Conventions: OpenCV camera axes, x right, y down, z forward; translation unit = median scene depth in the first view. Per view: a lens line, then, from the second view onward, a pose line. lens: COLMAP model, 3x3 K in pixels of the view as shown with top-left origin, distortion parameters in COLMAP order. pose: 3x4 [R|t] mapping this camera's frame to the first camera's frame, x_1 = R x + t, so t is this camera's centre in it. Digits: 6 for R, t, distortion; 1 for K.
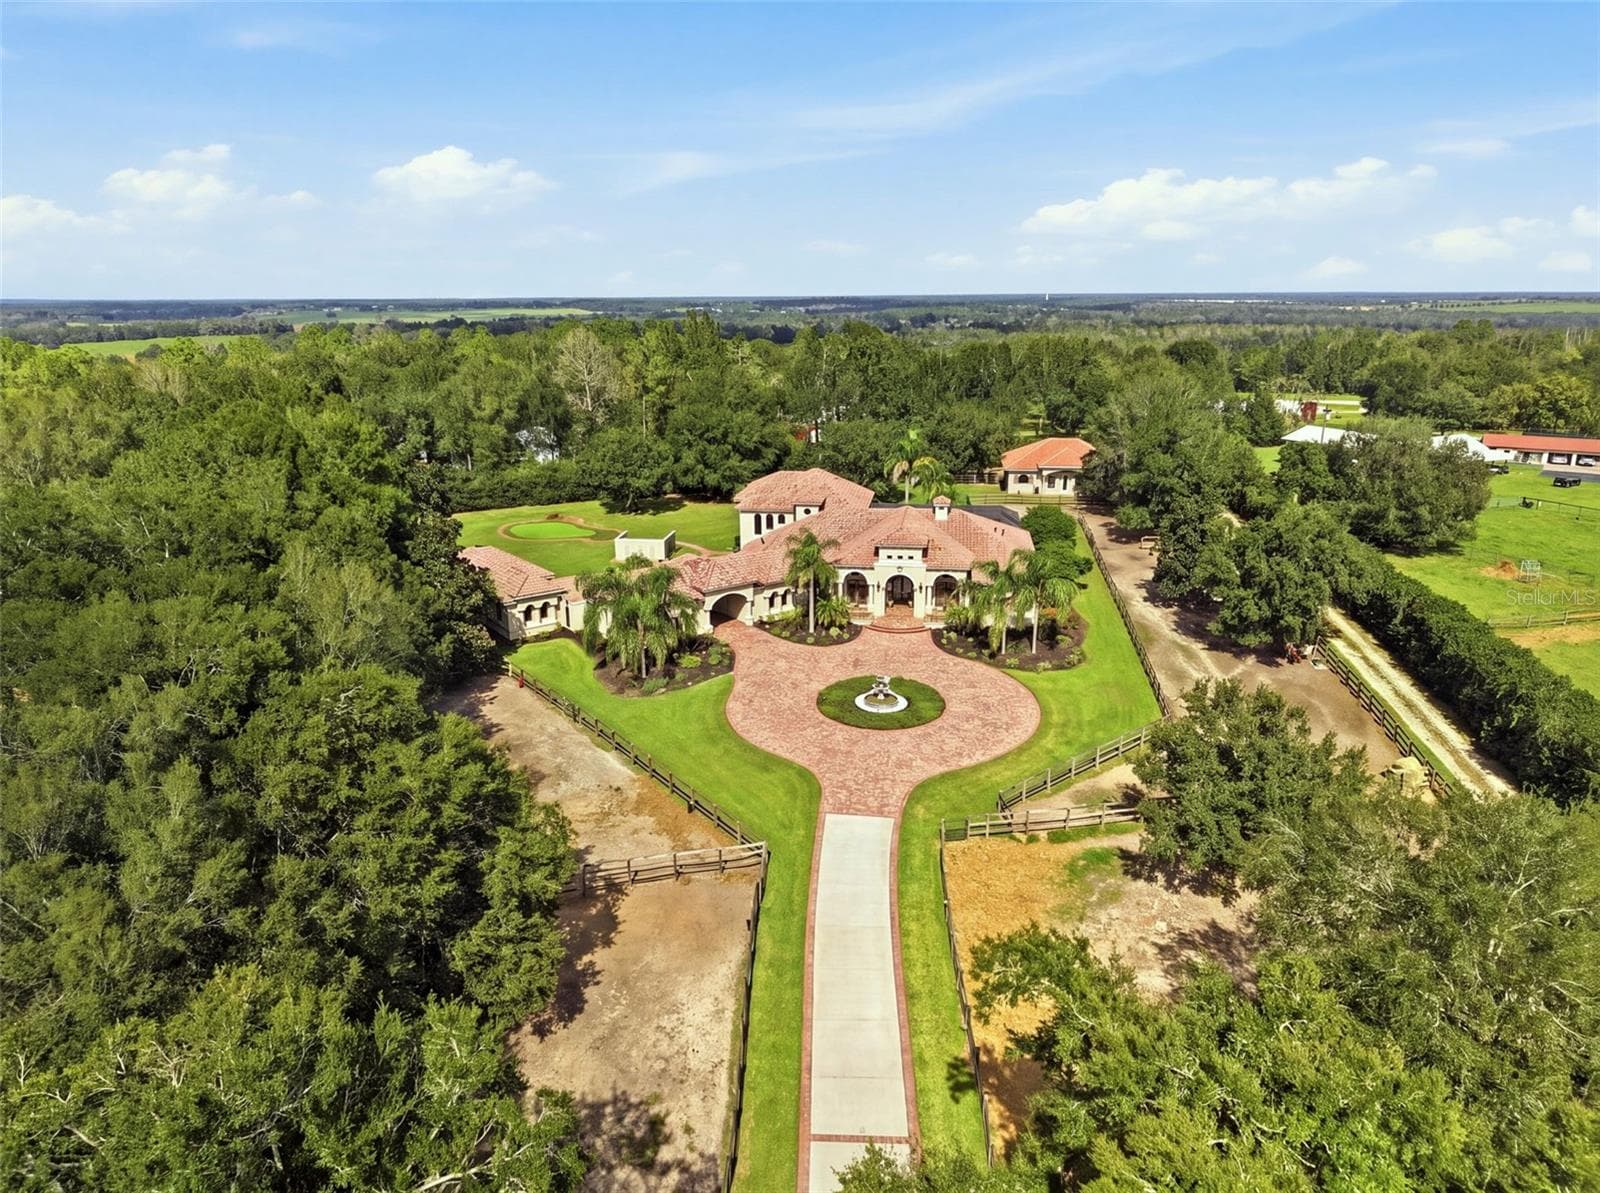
lens RADIAL K [[1052.5, 0, 799.0], [0, 1052.5, 610.1], [0, 0, 1]] dist [0.062393, -0.071986]
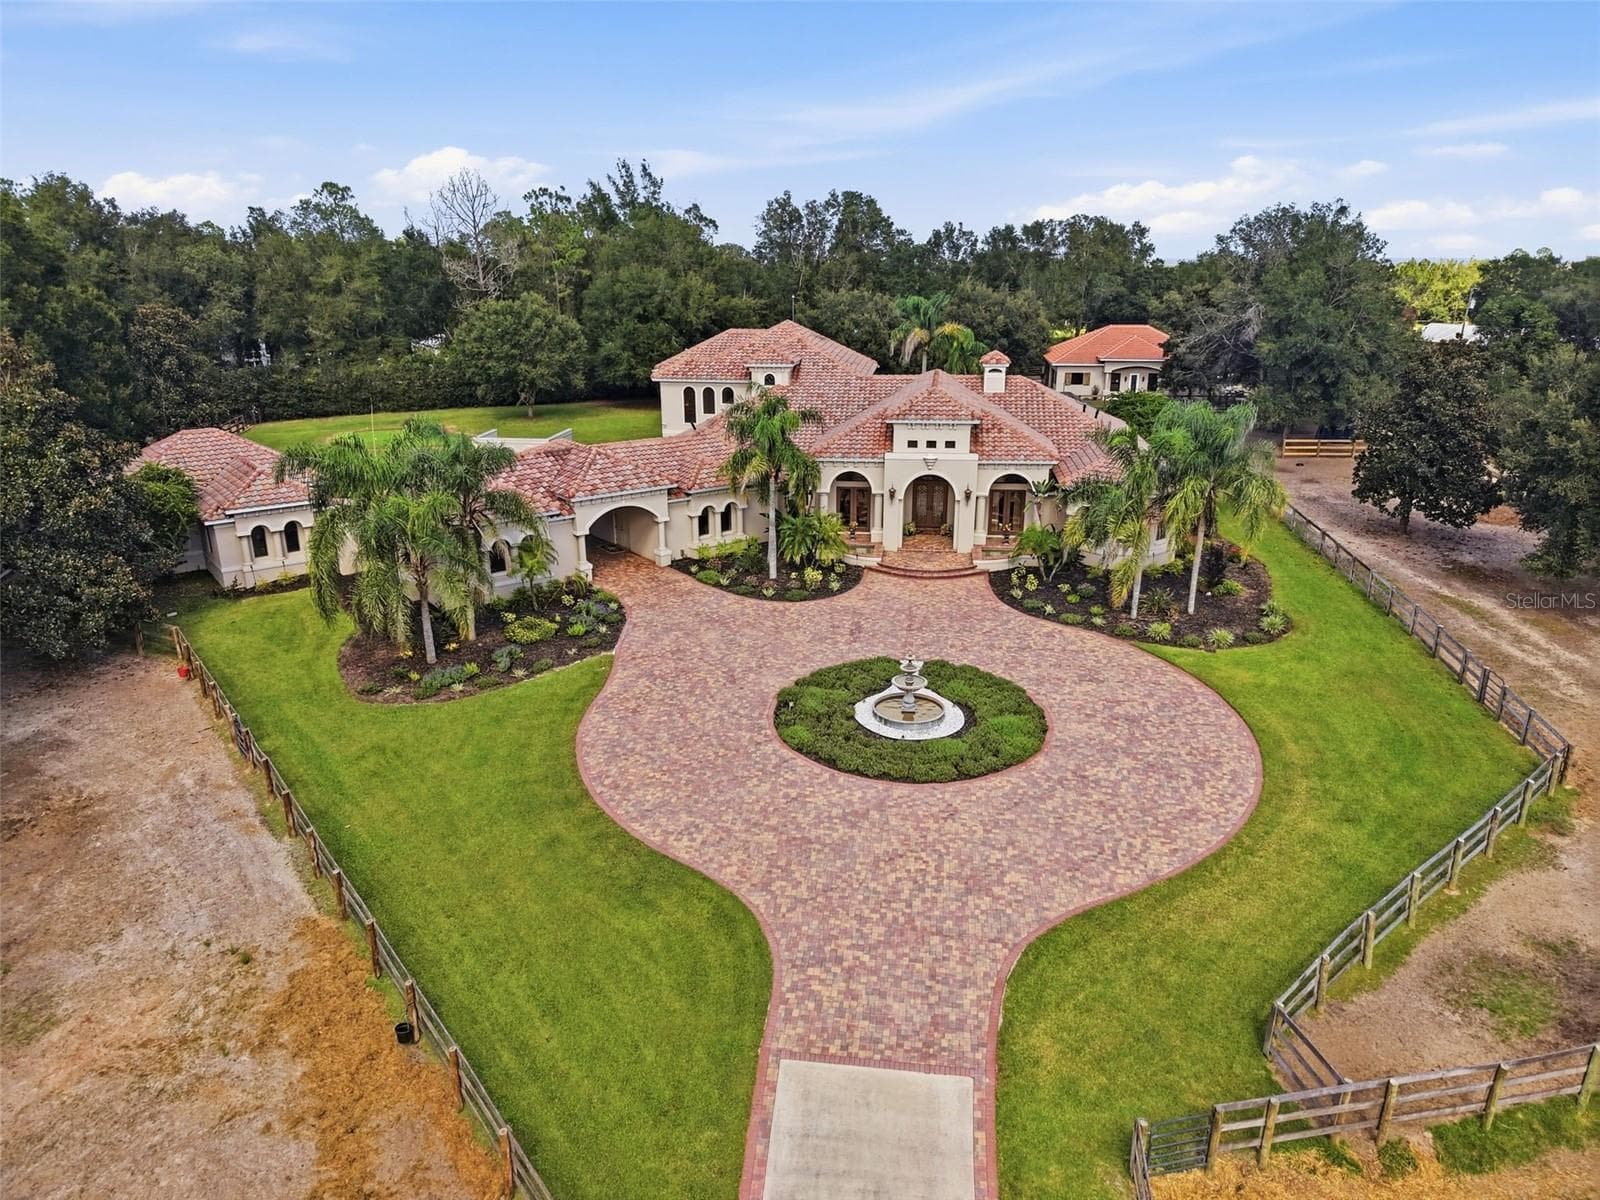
lens RADIAL K [[1052.5, 0, 799.0], [0, 1052.5, 613.6], [0, 0, 1]] dist [0.062393, -0.071986]
pose [[0.999875, 0.001450, 0.015731, 0.017175], [-0.001980, 0.999429, 0.033737, 0.021510], [-0.015673, -0.033763, 0.999307, 0.442187]]
